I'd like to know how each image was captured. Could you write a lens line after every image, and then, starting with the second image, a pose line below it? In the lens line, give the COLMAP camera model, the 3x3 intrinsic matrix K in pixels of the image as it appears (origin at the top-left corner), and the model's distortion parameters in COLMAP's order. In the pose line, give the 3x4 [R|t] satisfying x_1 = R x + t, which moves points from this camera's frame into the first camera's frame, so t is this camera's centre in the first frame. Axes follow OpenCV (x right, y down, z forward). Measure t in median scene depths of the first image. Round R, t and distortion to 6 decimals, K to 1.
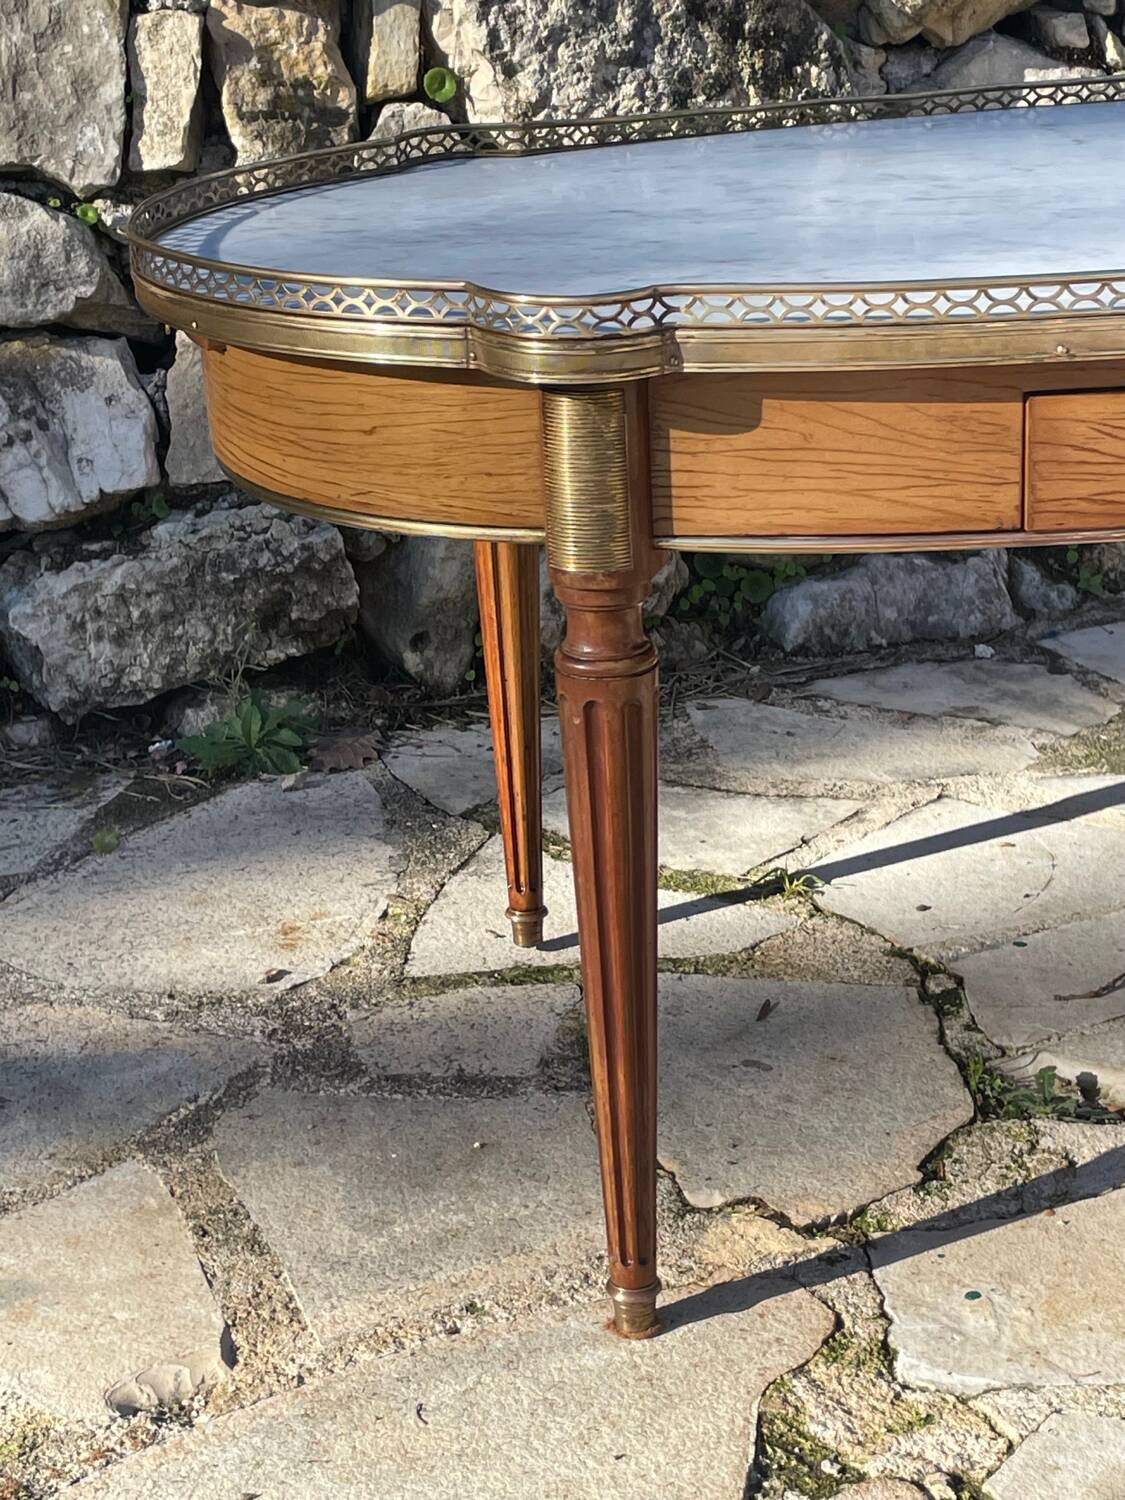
lens RADIAL K [[2634.5, 0, 555.7], [0, 2634.5, 768.8], [0, 0, 1]] dist [0.160836, -0.520620]
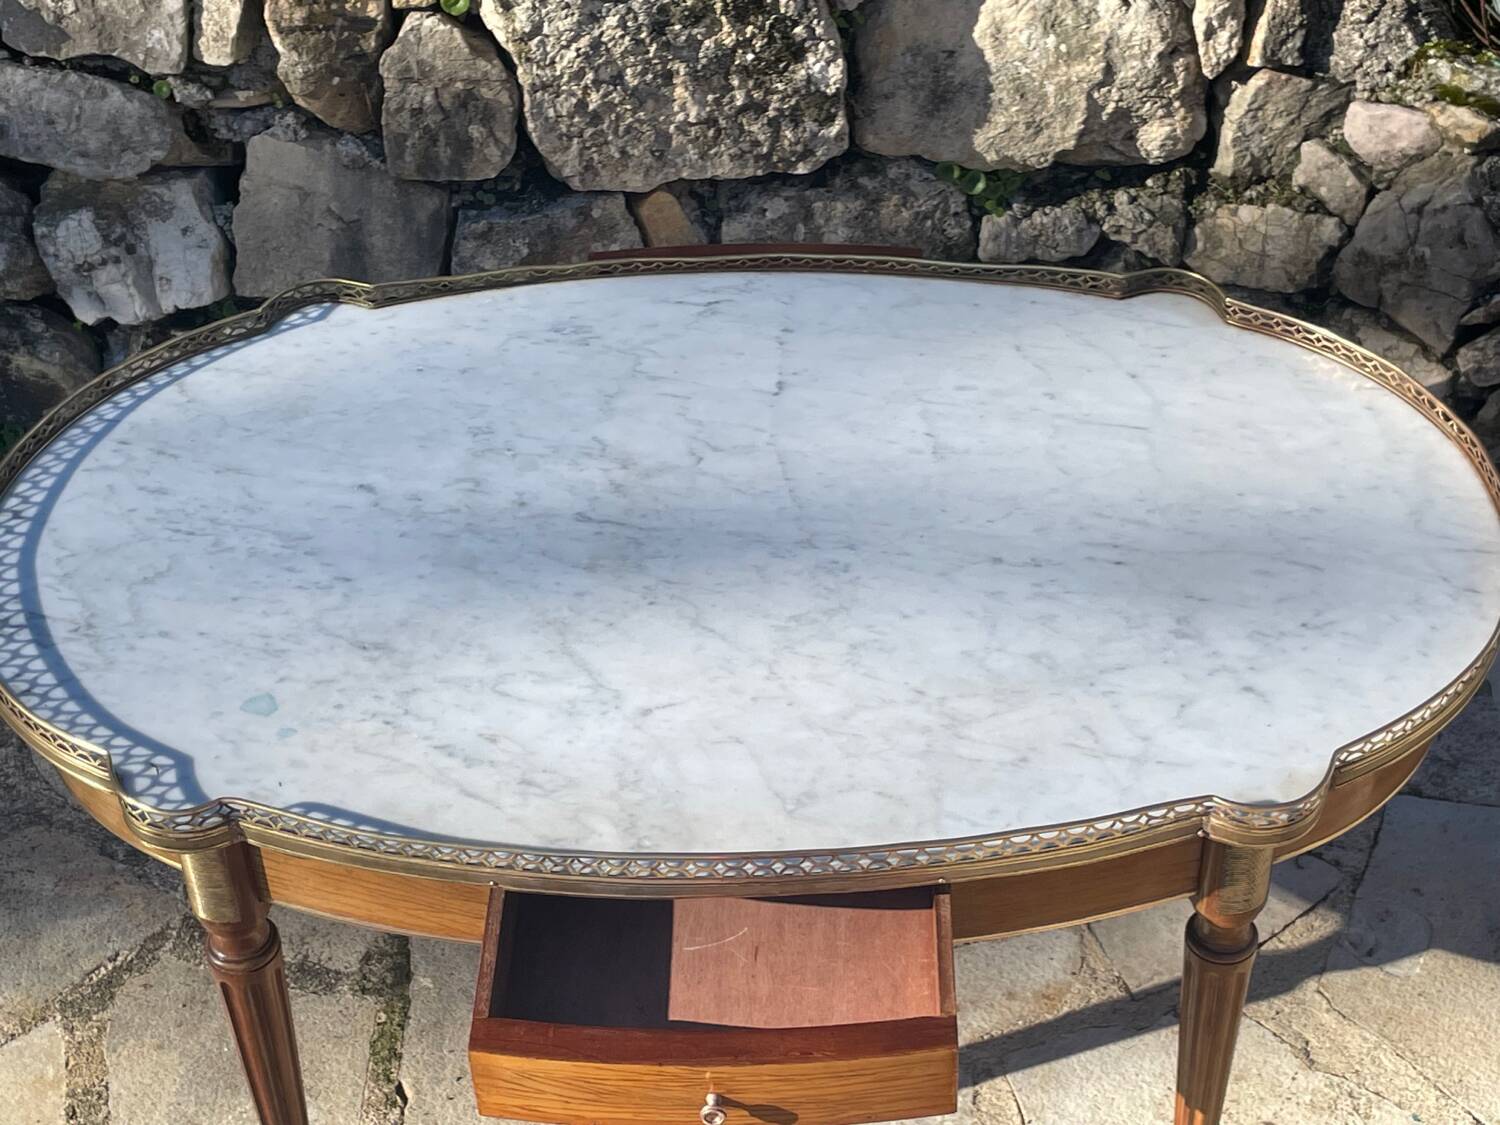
lens RADIAL K [[2426.3, 0, 782.1], [0, 2426.3, 539.7], [0, 0, 1]] dist [0.142297, -0.412930]
pose [[0.988804, 0.115271, -0.094760, 0.237267], [-0.078724, 0.942442, 0.324972, -0.407923], [0.126766, -0.313873, 0.940964, -0.080628]]
